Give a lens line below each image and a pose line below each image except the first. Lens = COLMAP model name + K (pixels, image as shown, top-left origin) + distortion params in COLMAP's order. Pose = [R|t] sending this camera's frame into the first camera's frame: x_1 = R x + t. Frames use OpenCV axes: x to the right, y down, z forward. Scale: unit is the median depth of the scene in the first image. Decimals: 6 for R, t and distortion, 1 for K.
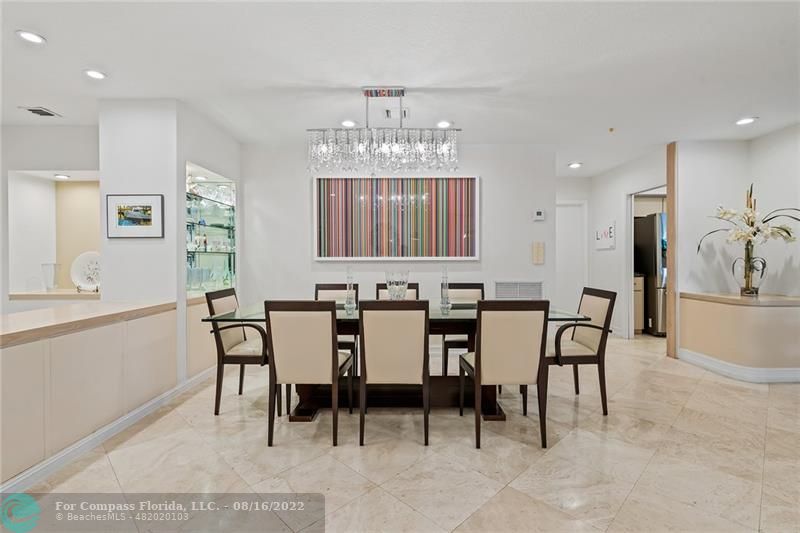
lens RADIAL K [[372.2, 0, 404.6], [0, 372.2, 259.8], [0, 0, 1]] dist [-0.000463, -0.001319]
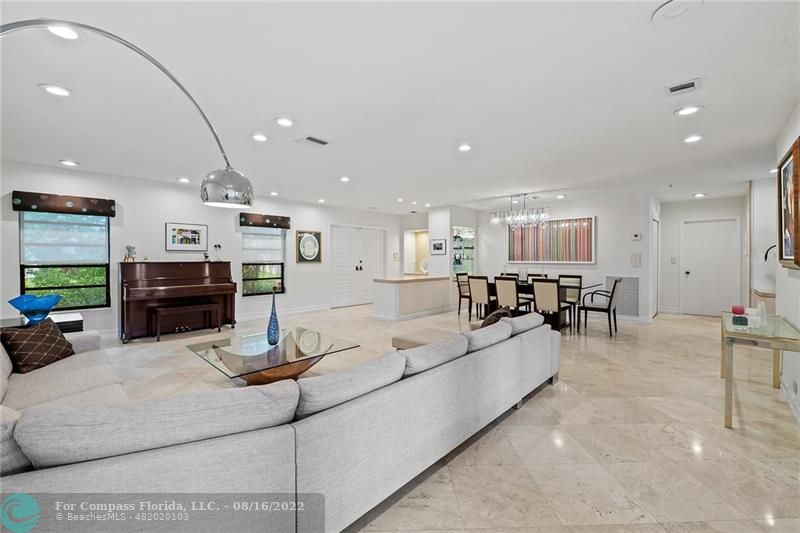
lens RADIAL K [[329.8, 0, 400.0], [0, 329.8, 260.5], [0, 0, 1]] dist [-0.000666, -0.000143]
pose [[0.716852, 0.008011, -0.697179, 0.825614], [-0.005854, 0.999968, 0.005471, -0.022461], [0.697201, 0.000159, 0.716876, -1.010870]]
